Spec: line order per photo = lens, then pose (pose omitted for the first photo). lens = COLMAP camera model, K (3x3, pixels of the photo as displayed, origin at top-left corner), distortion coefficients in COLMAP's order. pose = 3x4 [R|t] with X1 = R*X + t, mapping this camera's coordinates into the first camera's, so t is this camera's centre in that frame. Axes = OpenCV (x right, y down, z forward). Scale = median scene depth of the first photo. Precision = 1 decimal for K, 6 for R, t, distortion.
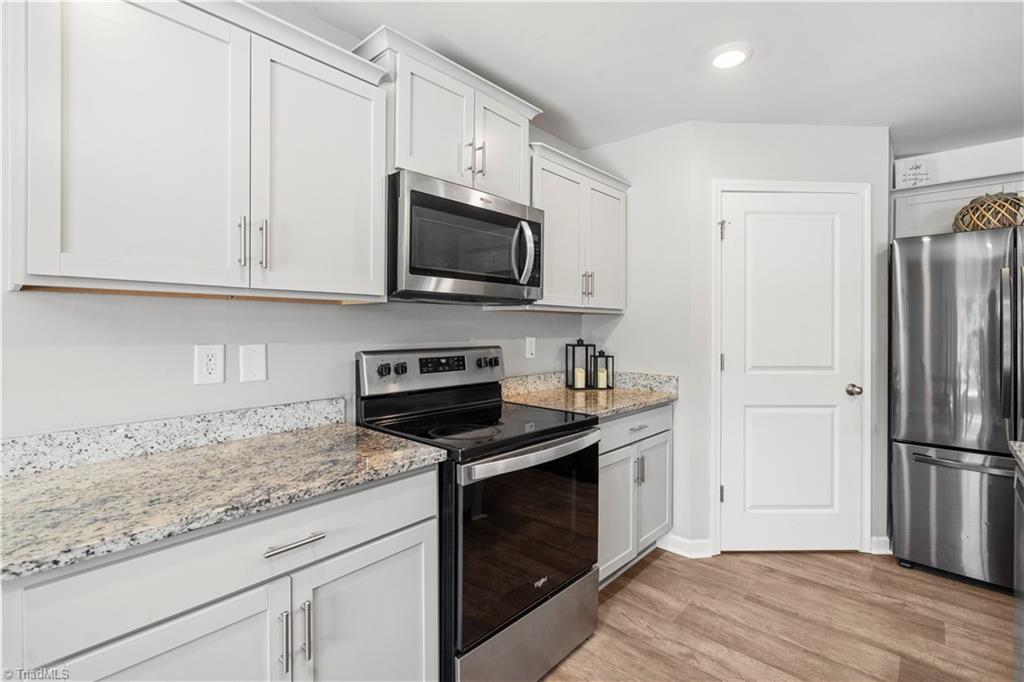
lens RADIAL K [[468.7, 0, 505.2], [0, 468.7, 330.9], [0, 0, 1]] dist [0.000692, -0.000017]
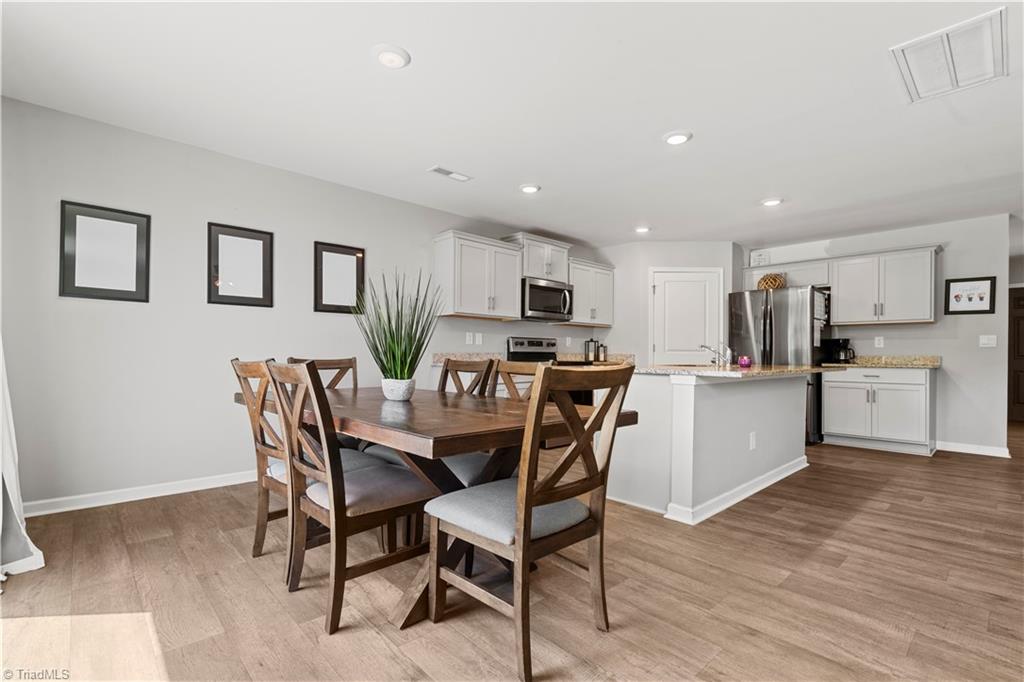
lens RADIAL K [[468.7, 0, 519.7], [0, 468.7, 347.2], [0, 0, 1]] dist [0.000692, -0.000017]
pose [[0.998272, 0.004116, -0.058624, -0.060723], [-0.005433, 0.999736, -0.022338, 0.143881], [0.058517, 0.022618, 0.998030, -1.580736]]
